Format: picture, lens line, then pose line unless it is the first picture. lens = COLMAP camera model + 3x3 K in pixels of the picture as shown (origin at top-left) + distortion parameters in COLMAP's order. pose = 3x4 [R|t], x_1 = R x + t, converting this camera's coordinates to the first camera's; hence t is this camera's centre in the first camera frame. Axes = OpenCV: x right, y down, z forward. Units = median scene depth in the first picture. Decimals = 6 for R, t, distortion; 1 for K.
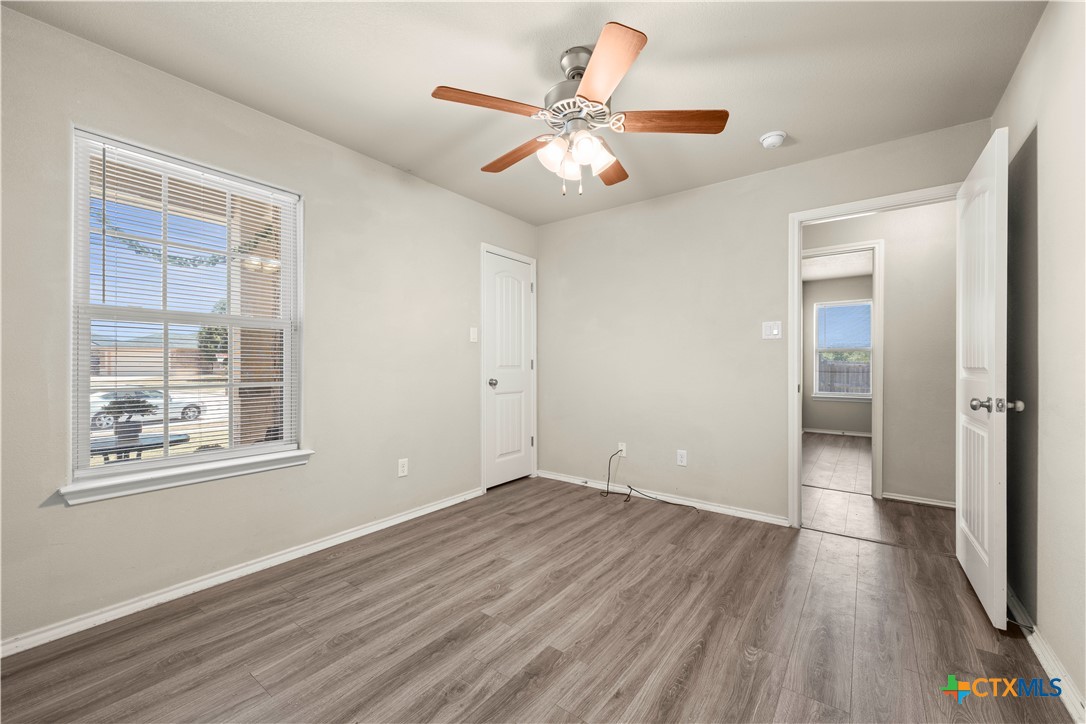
lens RADIAL K [[427.8, 0, 543.8], [0, 427.8, 363.8], [0, 0, 1]] dist [0.000557, -0.001243]
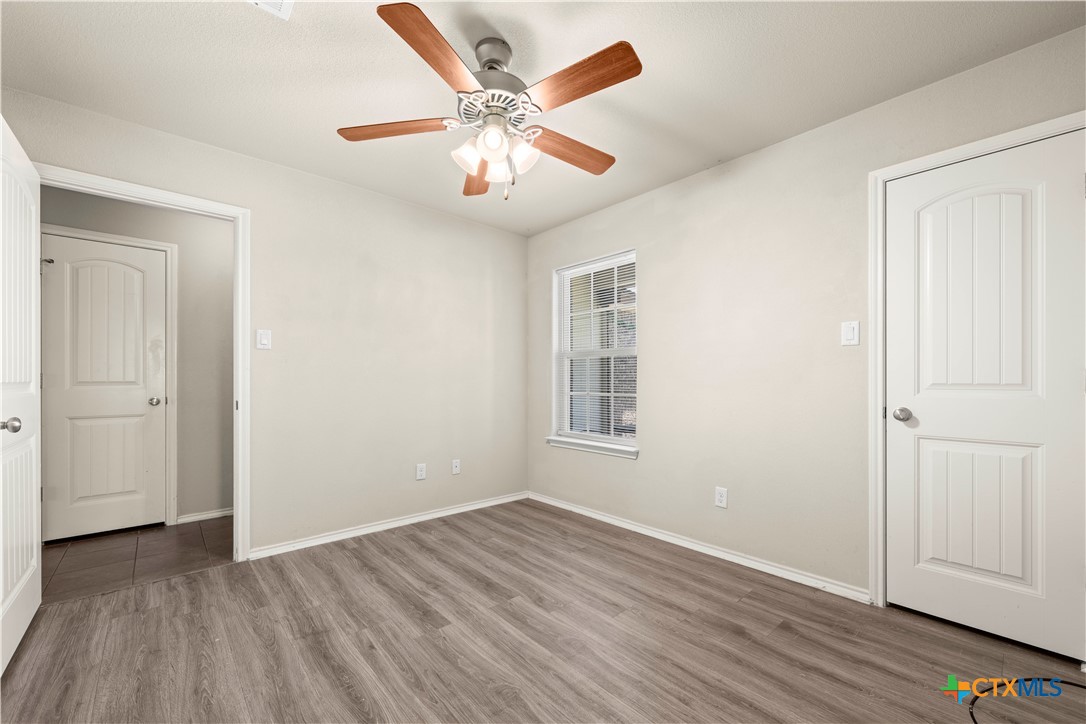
lens RADIAL K [[427.8, 0, 548.8], [0, 427.8, 376.9], [0, 0, 1]] dist [0.000557, -0.001243]
pose [[-0.177302, -0.008856, -0.984117, 0.863067], [-0.000450, 0.999960, -0.008918, 0.002036], [0.984156, -0.001139, -0.177299, 1.138547]]
